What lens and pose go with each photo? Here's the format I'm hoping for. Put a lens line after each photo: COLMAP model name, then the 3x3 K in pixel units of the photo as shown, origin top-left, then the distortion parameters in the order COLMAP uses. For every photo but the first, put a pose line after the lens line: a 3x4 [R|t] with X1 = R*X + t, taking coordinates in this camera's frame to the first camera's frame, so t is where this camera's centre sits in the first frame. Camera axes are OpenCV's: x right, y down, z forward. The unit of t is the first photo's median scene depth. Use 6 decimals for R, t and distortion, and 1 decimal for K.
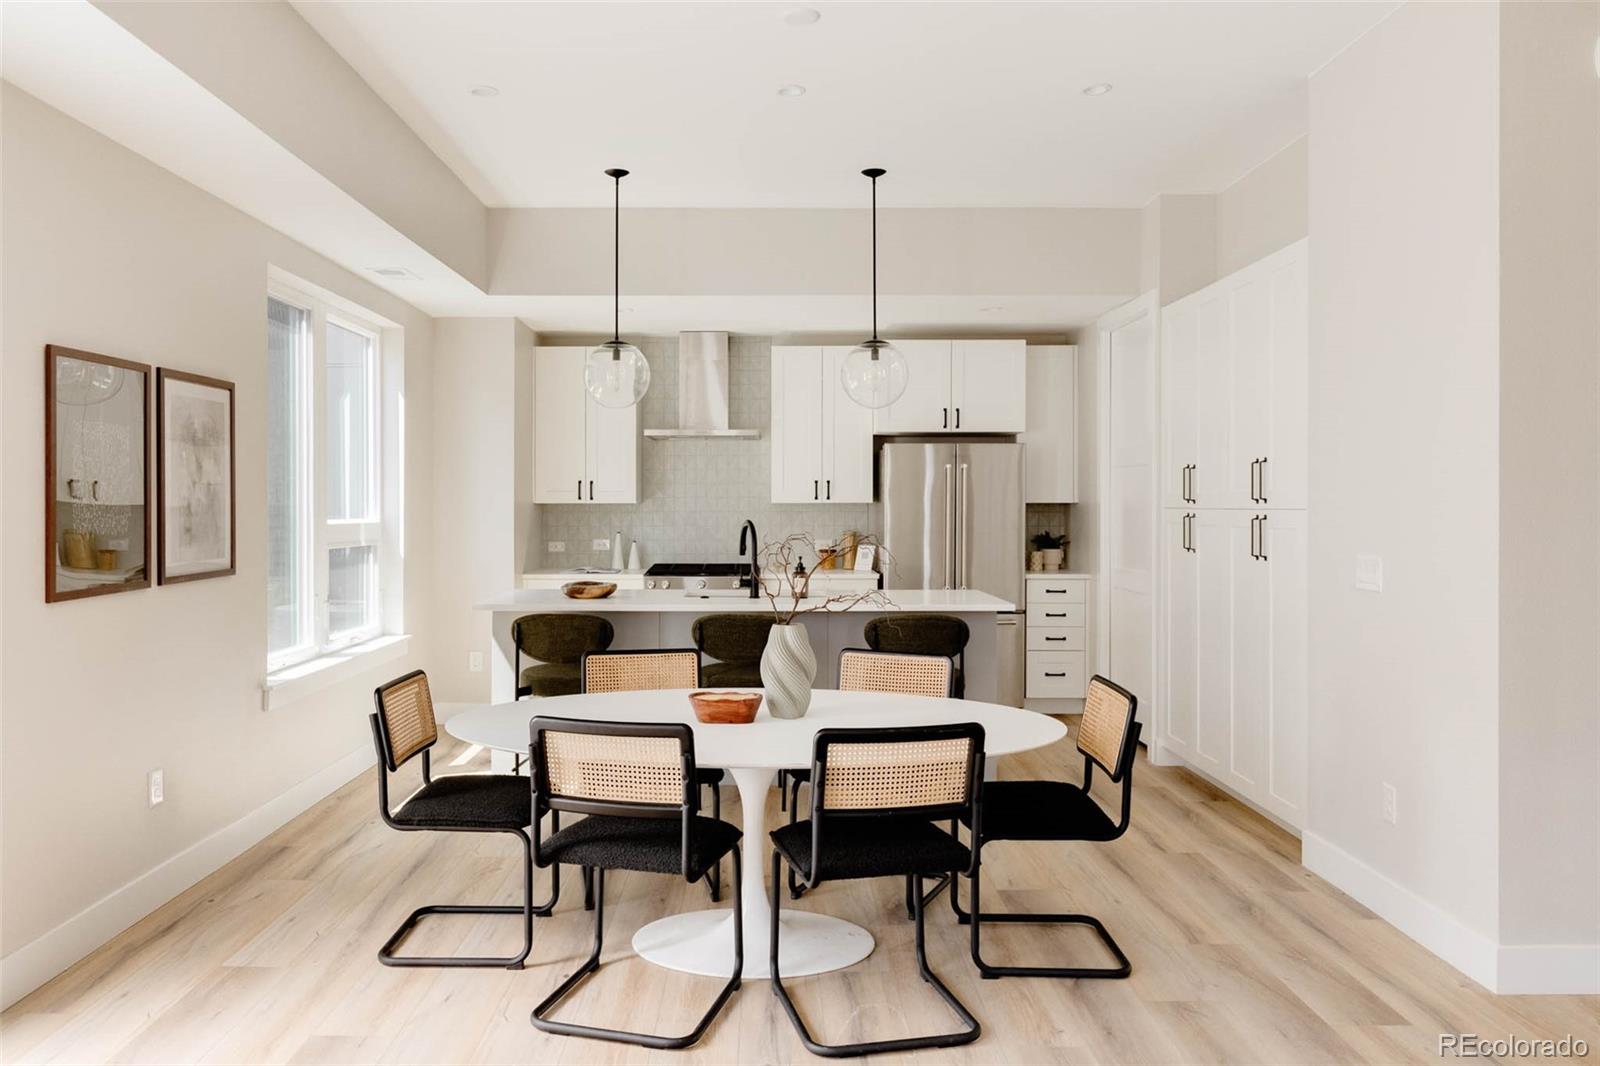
lens RADIAL K [[1777.3, 0, 796.7], [0, 1777.3, 529.9], [0, 0, 1]] dist [0.100009, 0.000000]
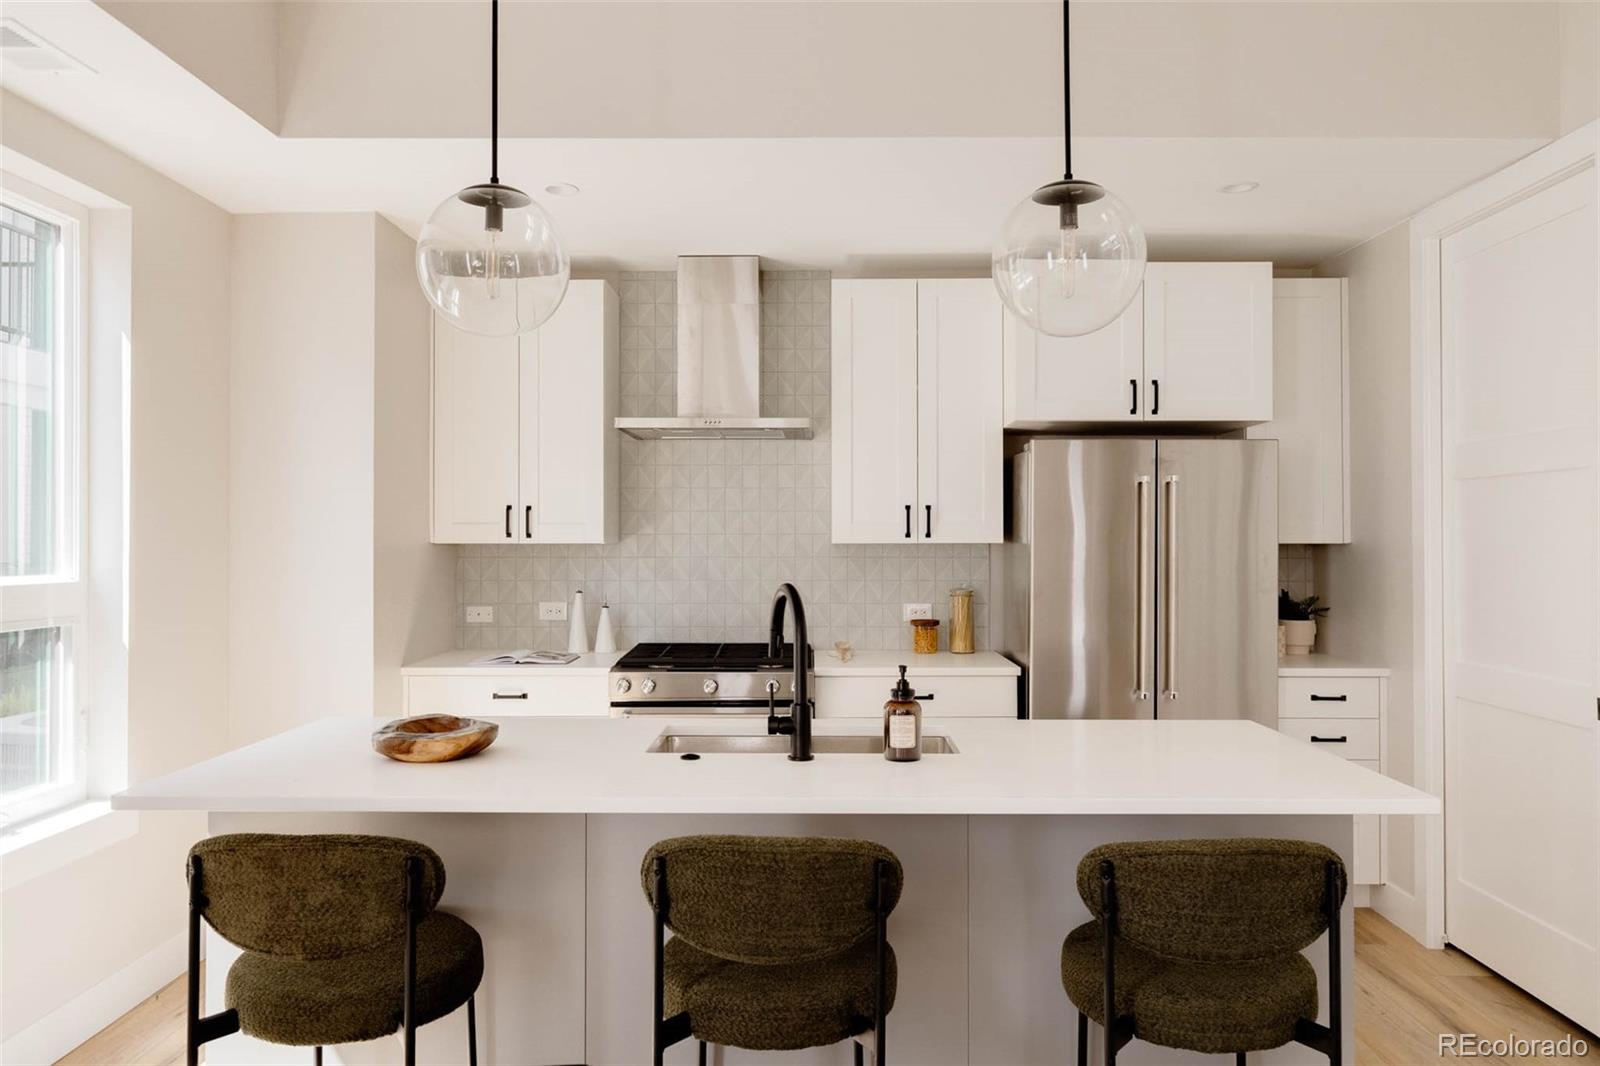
lens RADIAL K [[1151.9, 0, 799.2], [0, 1151.9, 529.6], [0, 0, 1]] dist [0.002296, 0.000353]
pose [[0.999525, 0.000237, -0.030827, -0.013269], [-0.000874, 0.999787, -0.020635, -0.011723], [0.030816, 0.020652, 0.999312, 0.617093]]
